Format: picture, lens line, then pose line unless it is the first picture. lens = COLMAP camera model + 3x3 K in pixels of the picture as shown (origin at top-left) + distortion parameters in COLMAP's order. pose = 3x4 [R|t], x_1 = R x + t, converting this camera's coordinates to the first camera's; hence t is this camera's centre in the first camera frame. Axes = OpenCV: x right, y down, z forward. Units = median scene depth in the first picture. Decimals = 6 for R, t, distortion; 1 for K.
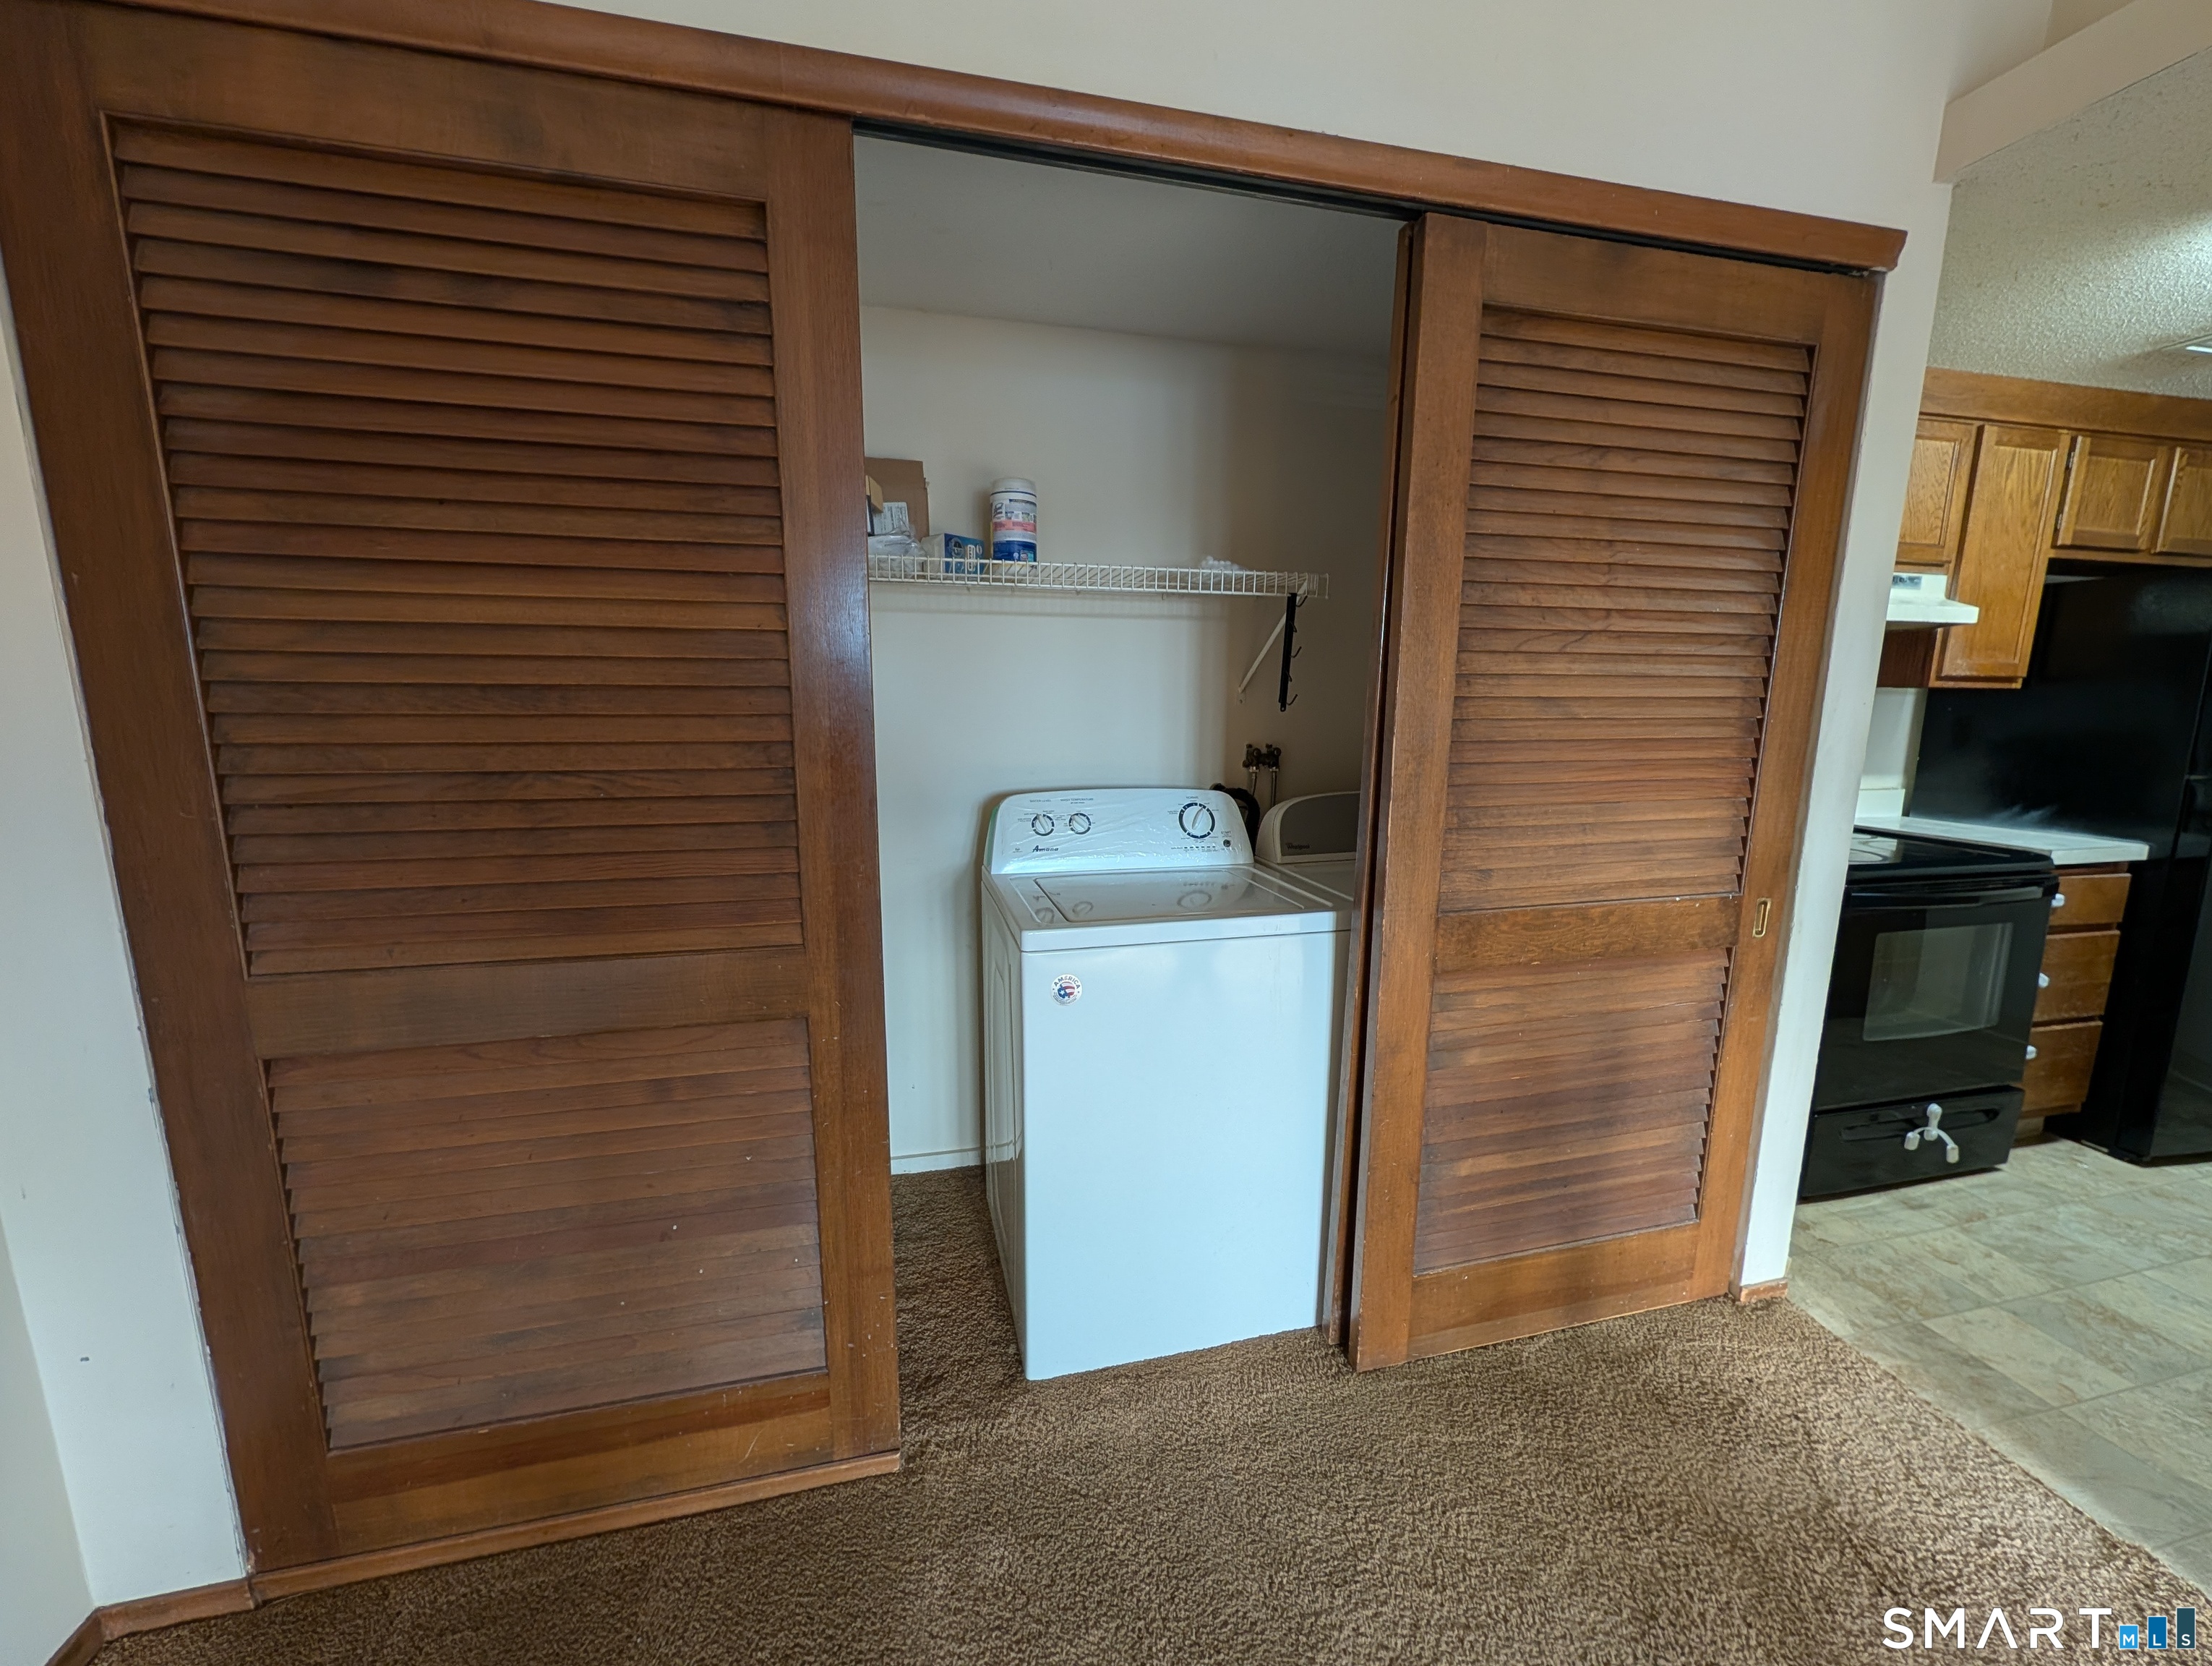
lens RADIAL K [[857.2, 0, 1067.6], [0, 857.2, 817.2], [0, 0, 1]] dist [-0.001359, 0.000314]
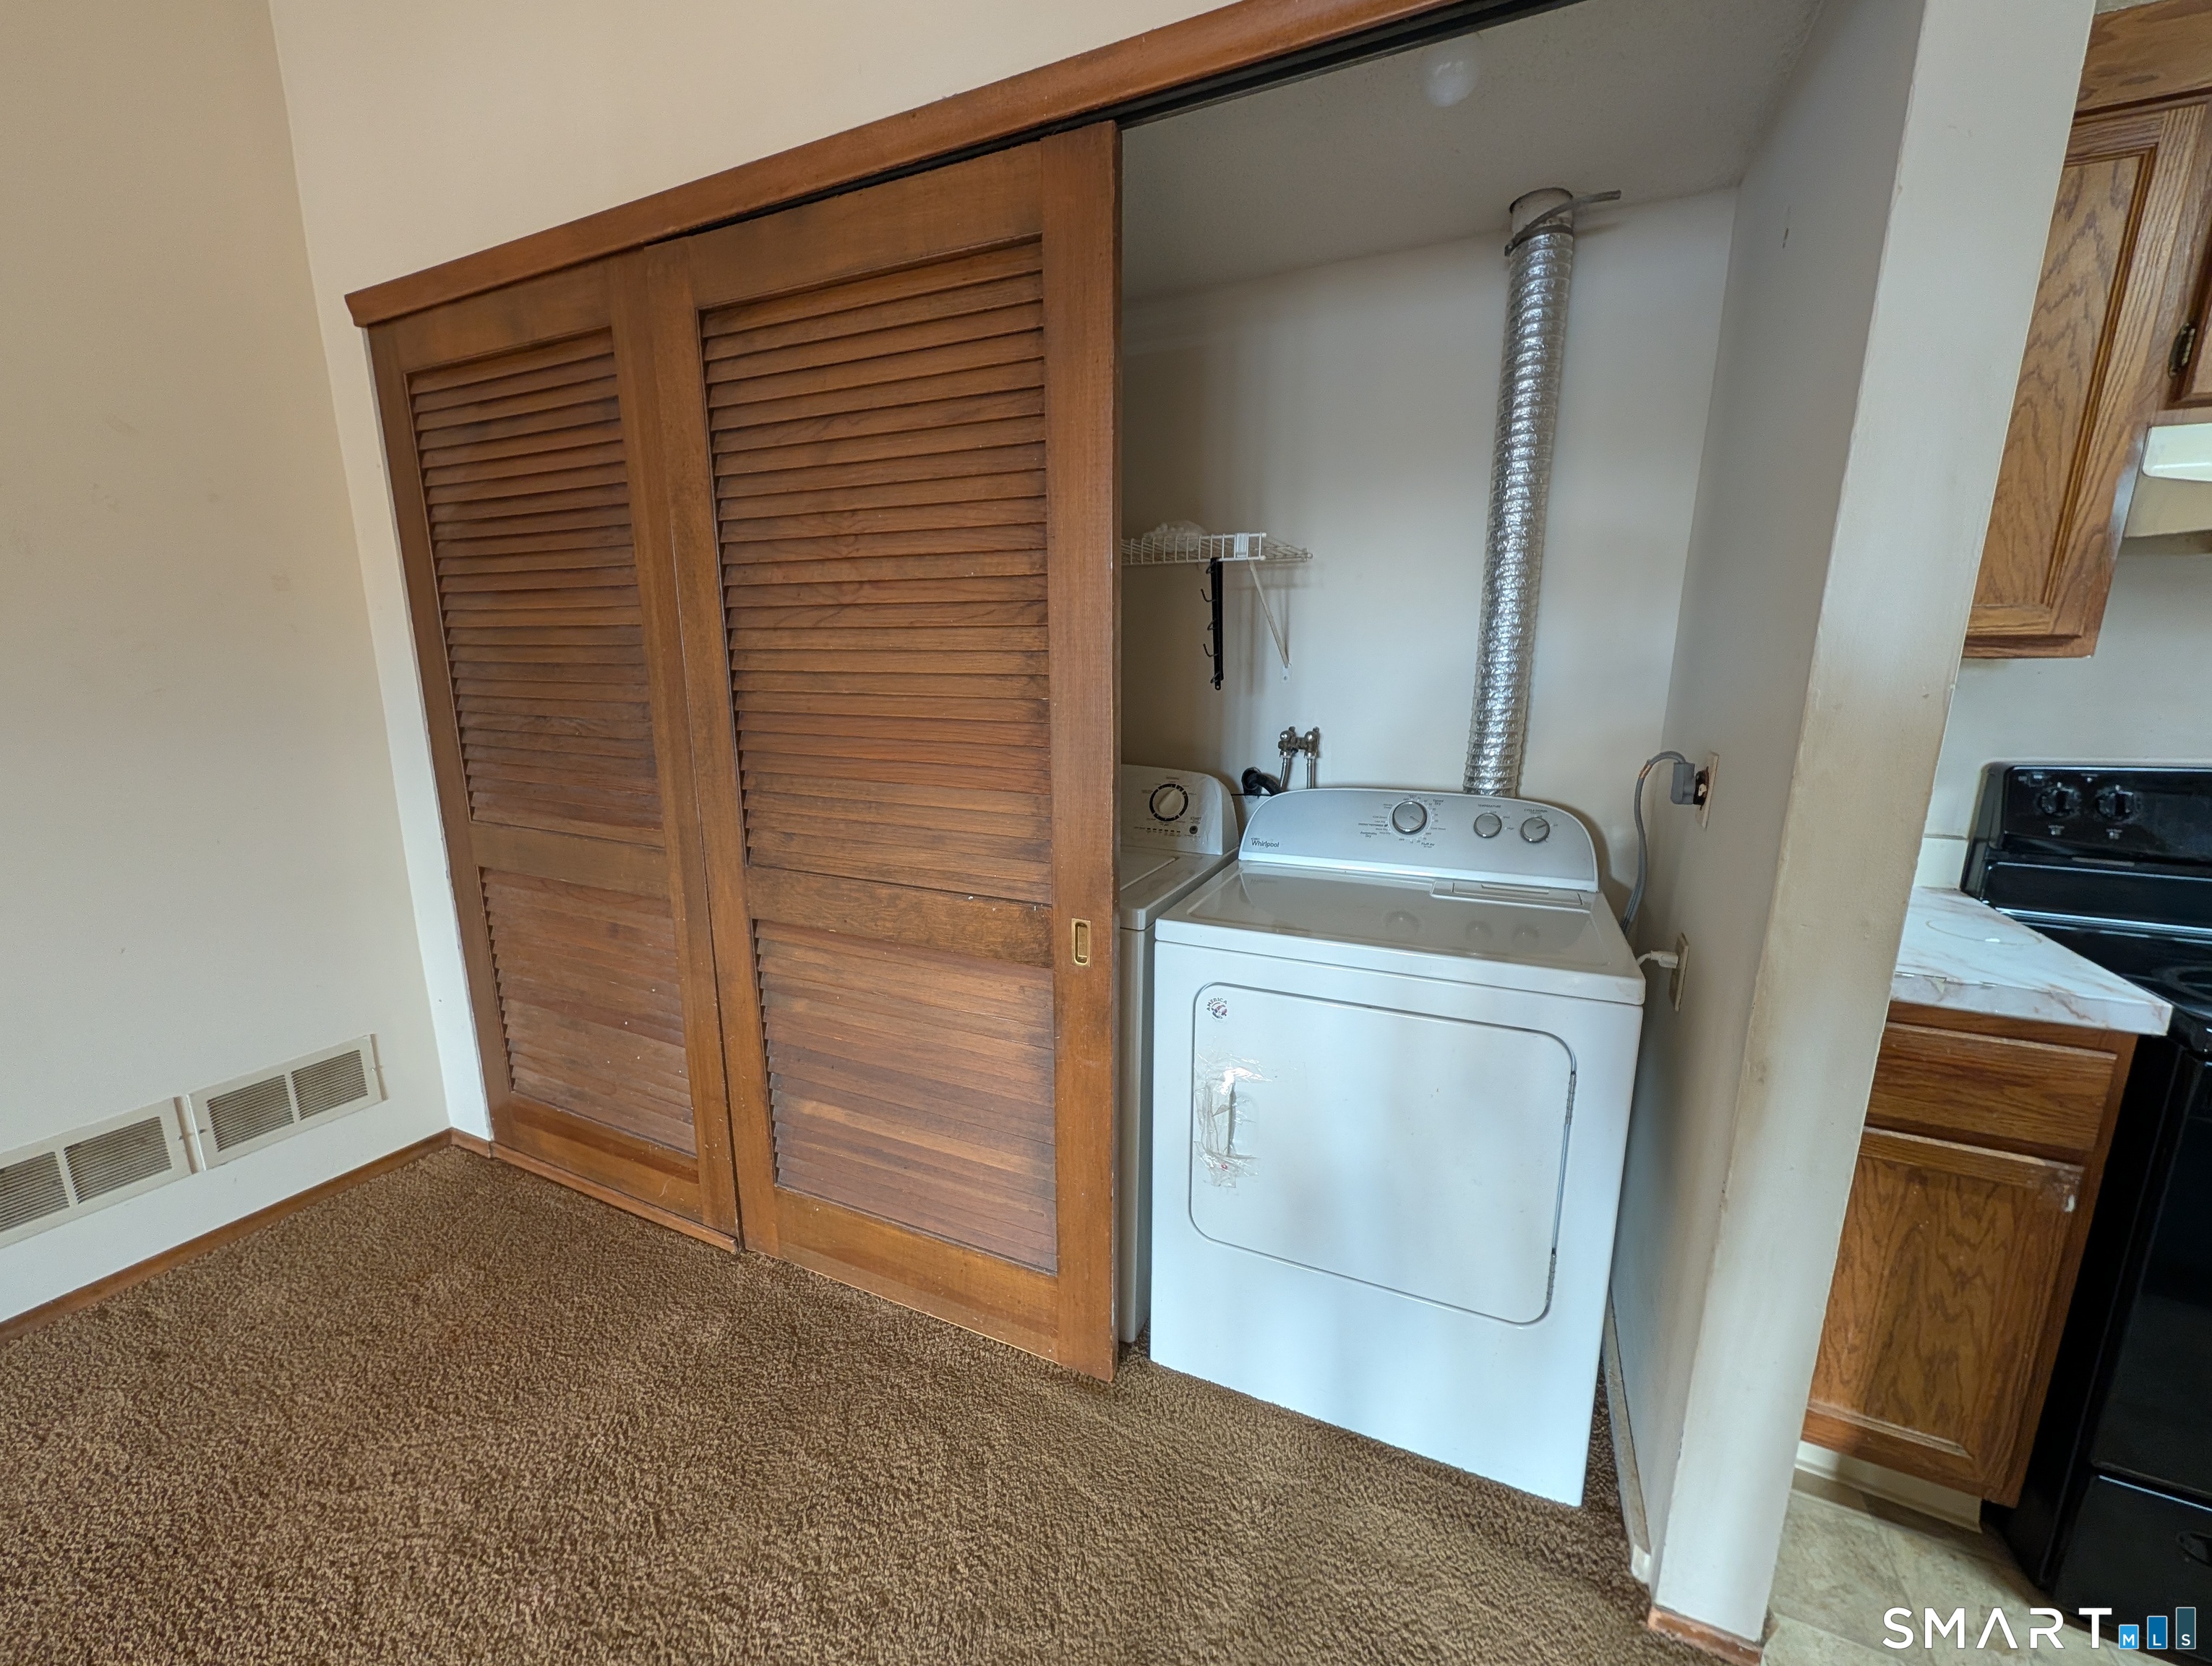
lens RADIAL K [[857.2, 0, 1065.9], [0, 857.2, 835.3], [0, 0, 1]] dist [-0.001359, 0.000314]
pose [[0.786037, 0.119384, -0.606542, 0.586858], [-0.095994, 0.992845, 0.071018, -0.019143], [0.610681, 0.002402, 0.791873, 0.151688]]
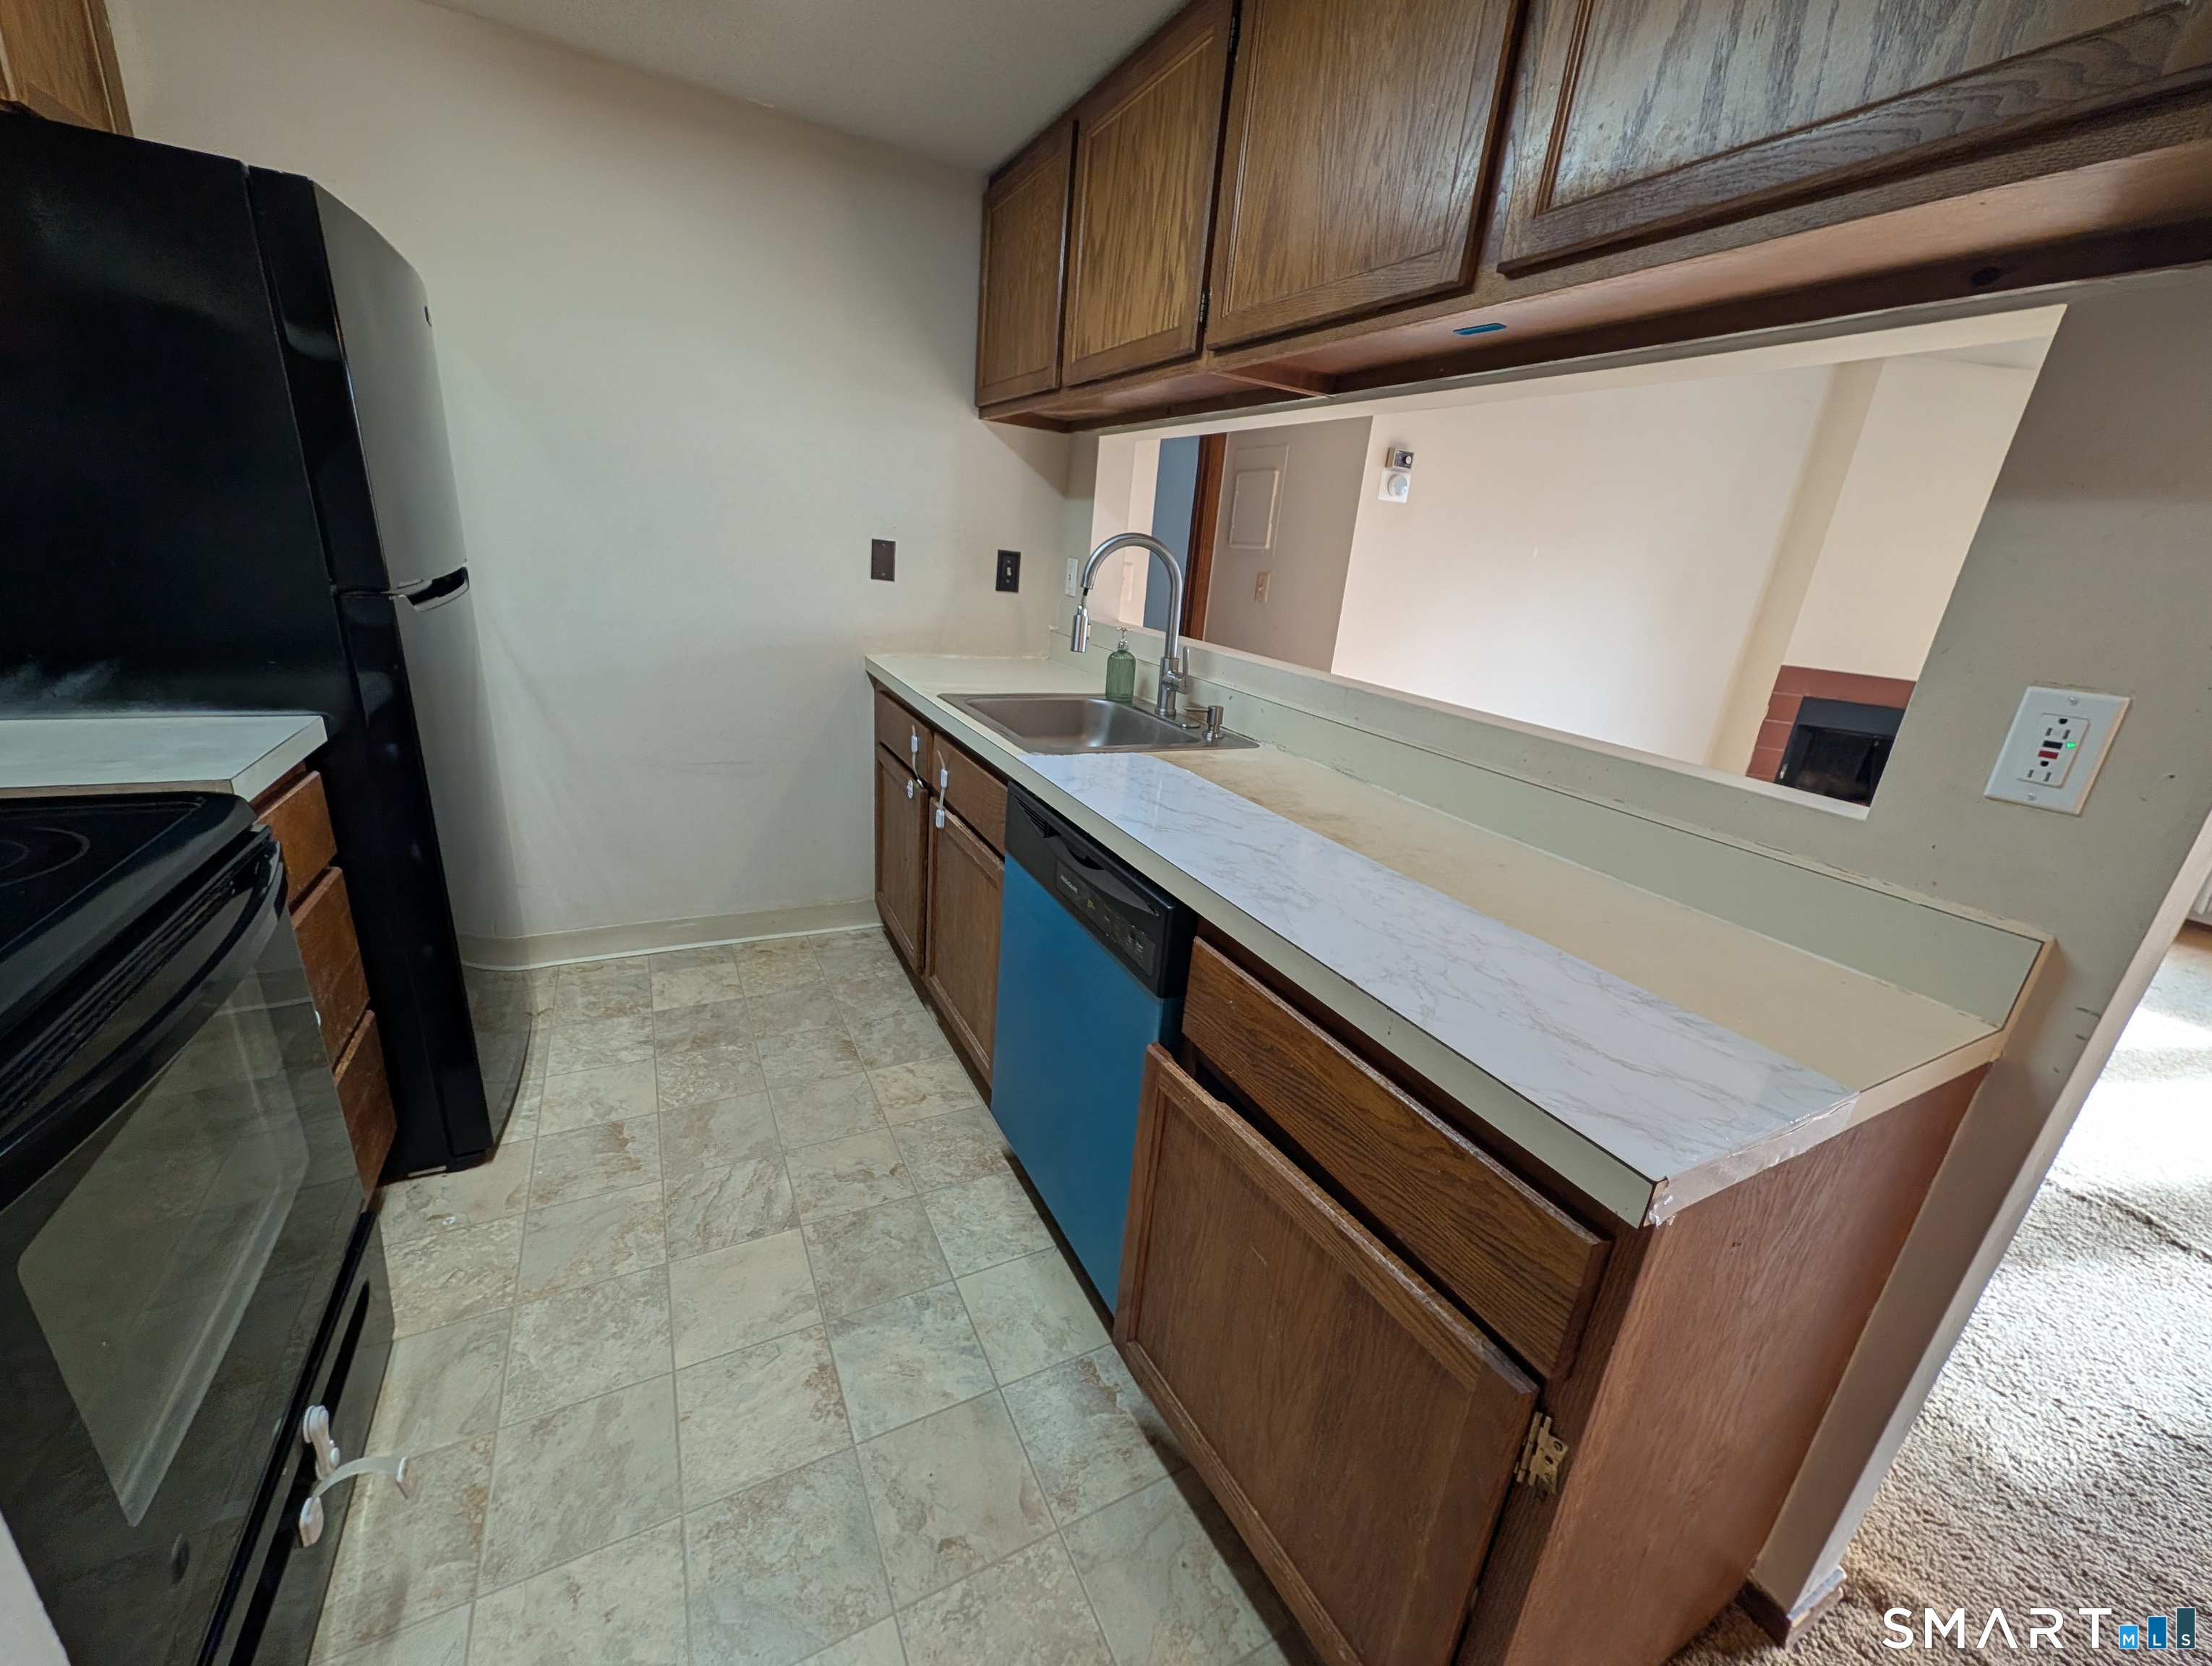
lens RADIAL K [[857.2, 0, 1156.7], [0, 857.2, 843.3], [0, 0, 1]] dist [-0.001359, 0.000314]
pose [[-0.270614, -0.341764, 0.899981, 0.579865], [0.055780, 0.927725, 0.369073, -0.066519], [-0.961071, 0.150077, -0.231992, 0.617382]]
